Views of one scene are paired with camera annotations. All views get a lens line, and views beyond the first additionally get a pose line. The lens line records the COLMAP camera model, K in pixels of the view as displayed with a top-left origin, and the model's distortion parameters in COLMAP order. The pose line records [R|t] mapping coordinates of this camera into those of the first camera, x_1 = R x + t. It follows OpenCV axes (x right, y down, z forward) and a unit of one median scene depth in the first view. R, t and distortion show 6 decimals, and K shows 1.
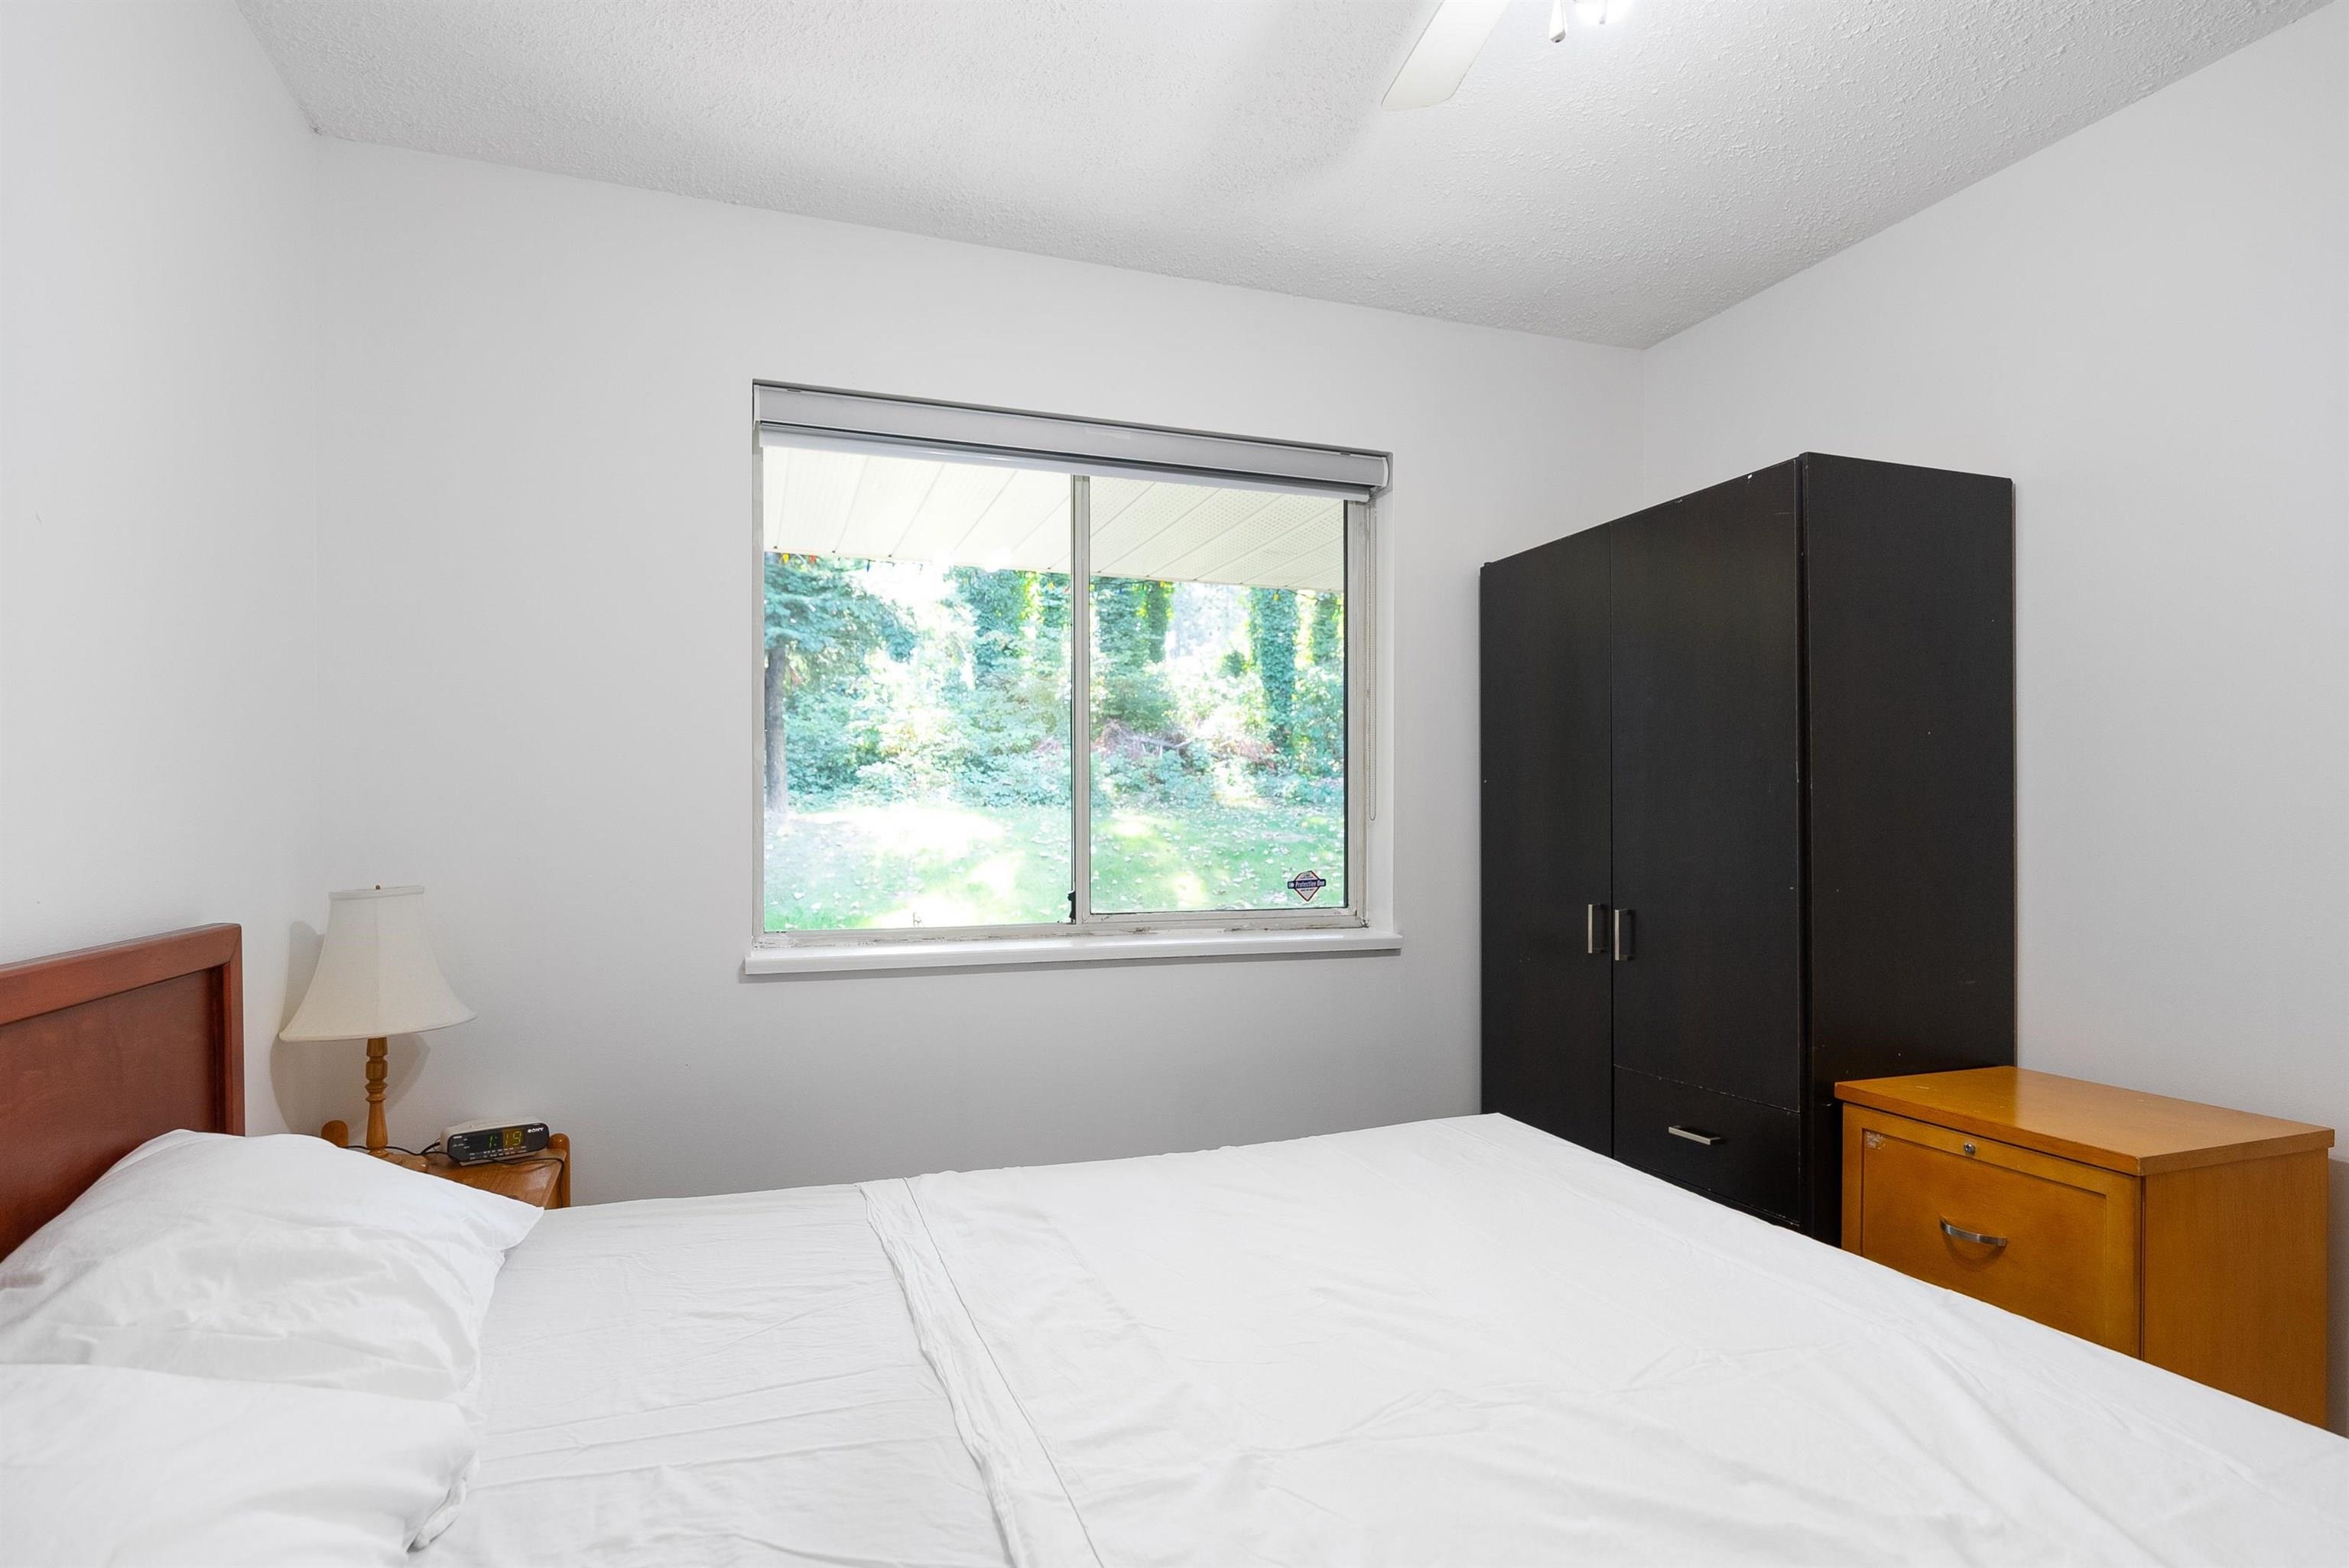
lens RADIAL K [[1203.2, 0, 1156.8], [0, 1203.2, 831.8], [0, 0, 1]] dist [-0.003714, -0.000177]
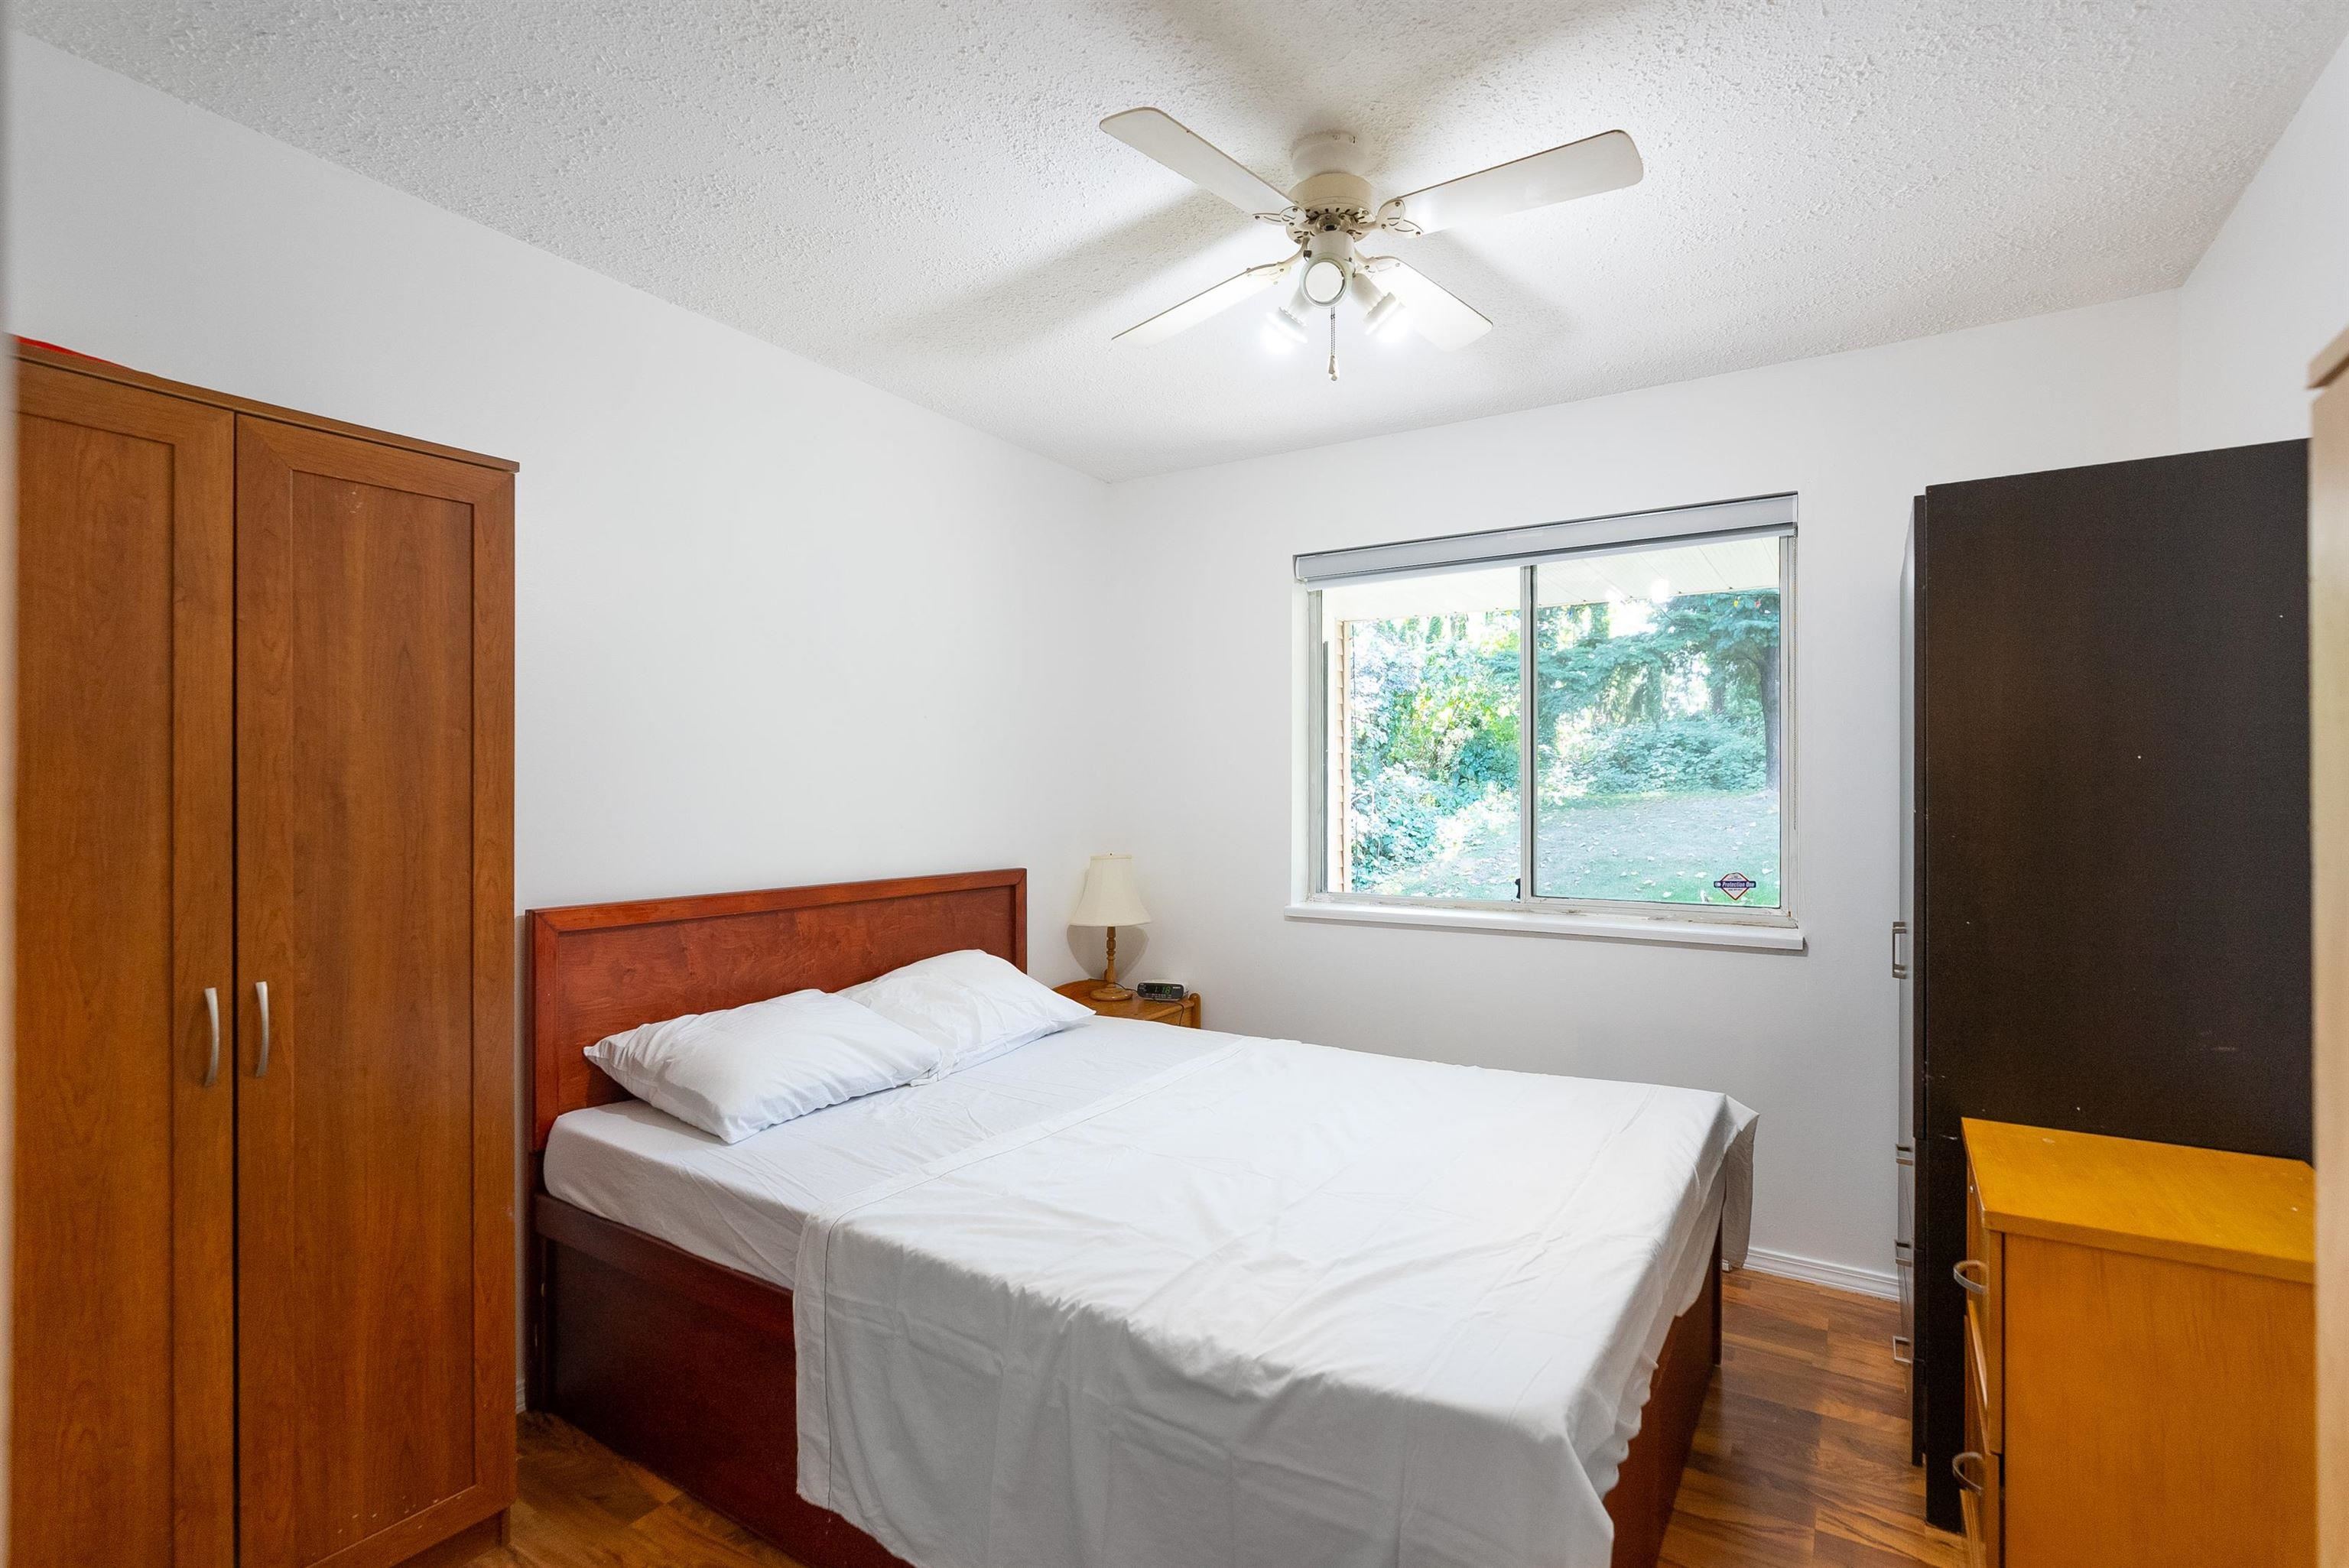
lens RADIAL K [[1089.5, 0, 1170.9], [0, 1089.5, 789.1], [0, 0, 1]] dist [-0.011985, 0.003170]
pose [[0.616552, -0.001286, -0.787313, 0.641347], [-0.006472, 0.999957, -0.006702, -0.038268], [0.787288, 0.009227, 0.616517, -0.048110]]
